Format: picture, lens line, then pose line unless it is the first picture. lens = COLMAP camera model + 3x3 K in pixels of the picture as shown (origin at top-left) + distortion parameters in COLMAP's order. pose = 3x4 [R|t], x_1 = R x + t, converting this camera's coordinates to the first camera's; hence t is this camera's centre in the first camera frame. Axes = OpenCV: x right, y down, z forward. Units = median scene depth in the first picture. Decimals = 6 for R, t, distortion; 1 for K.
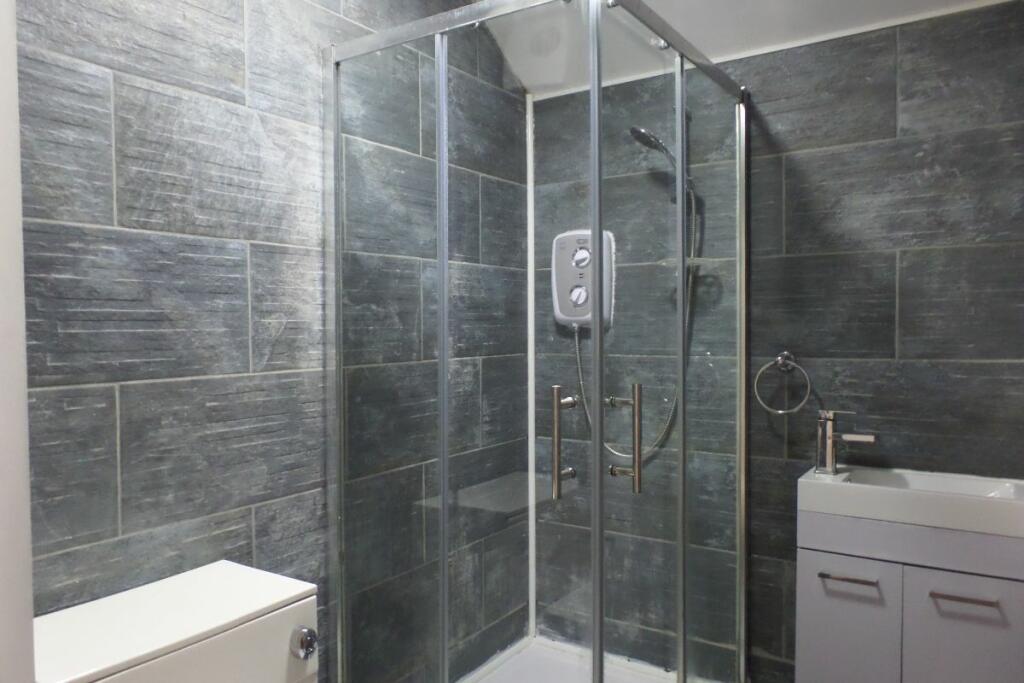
lens RADIAL K [[733.3, 0, 512.0], [0, 733.3, 341.5], [0, 0, 1]] dist [0.000387, -0.000536]
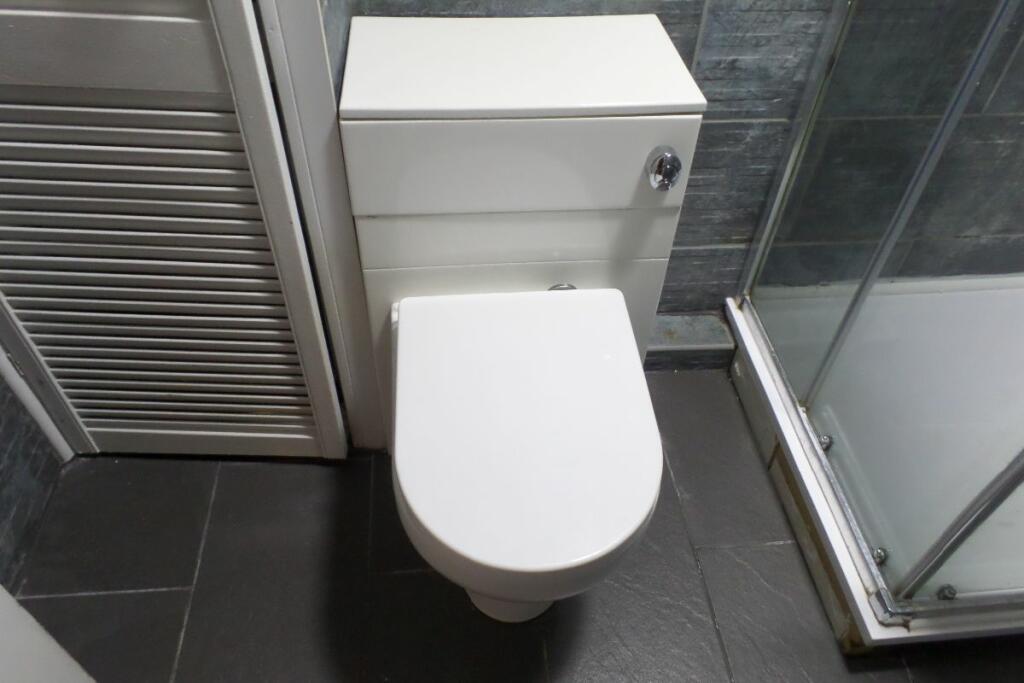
lens RADIAL K [[733.3, 0, 512.0], [0, 733.3, 341.5], [0, 0, 1]] dist [0.000387, -0.000536]
pose [[0.632030, 0.571353, -0.523540, 0.076341], [-0.051454, 0.705033, 0.707305, 0.007691], [0.773234, -0.420100, 0.475000, 0.303018]]
